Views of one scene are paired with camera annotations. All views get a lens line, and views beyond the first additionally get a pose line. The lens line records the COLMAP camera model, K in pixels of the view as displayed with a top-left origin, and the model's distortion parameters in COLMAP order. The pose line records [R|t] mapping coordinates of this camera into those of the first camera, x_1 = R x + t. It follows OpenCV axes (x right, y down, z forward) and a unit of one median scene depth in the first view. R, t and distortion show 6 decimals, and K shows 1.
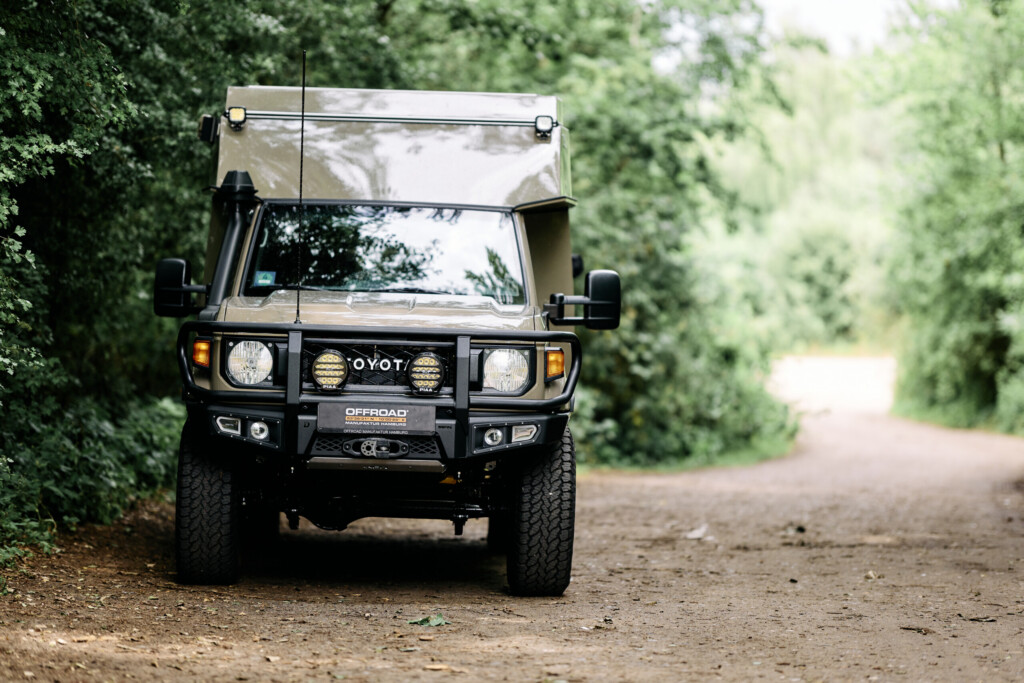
lens RADIAL K [[3052.1, 0, 512.0], [0, 3052.1, 341.5], [0, 0, 1]] dist [0.271459, -1.408317]
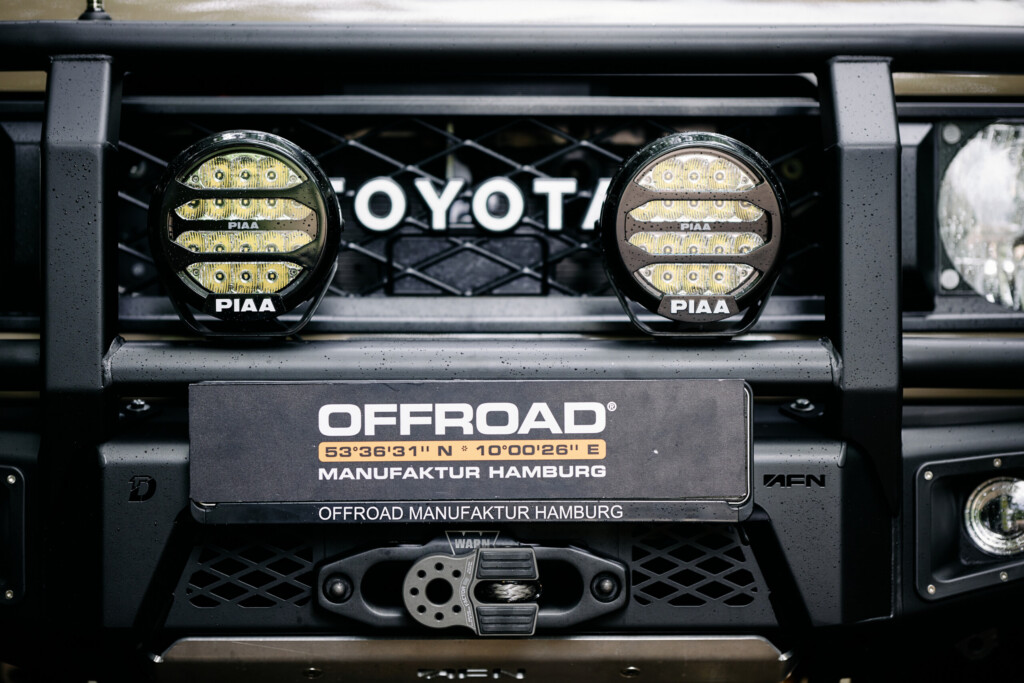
lens RADIAL K [[3052.1, 0, 512.0], [0, 3052.1, 341.5], [0, 0, 1]] dist [0.271459, -1.408317]
pose [[0.999544, -0.030204, -0.000687, -0.041034], [0.030202, 0.999540, -0.002676, 0.018378], [0.000768, 0.002654, 0.999996, 0.784887]]
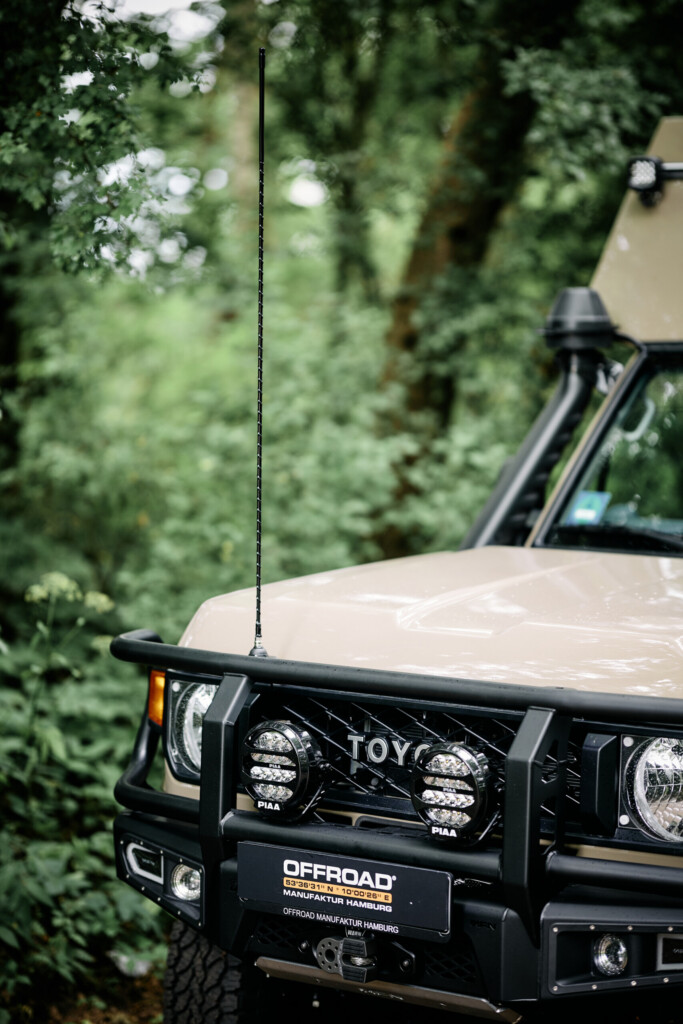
lens RADIAL K [[3052.1, 0, 341.5], [0, 3052.1, 512.0], [0, 0, 1]] dist [0.271459, -1.408317]
pose [[0.756024, 0.024030, -0.654103, 0.238157], [0.008438, 0.998885, 0.046449, -0.048409], [0.654490, -0.040636, 0.754978, 0.668995]]
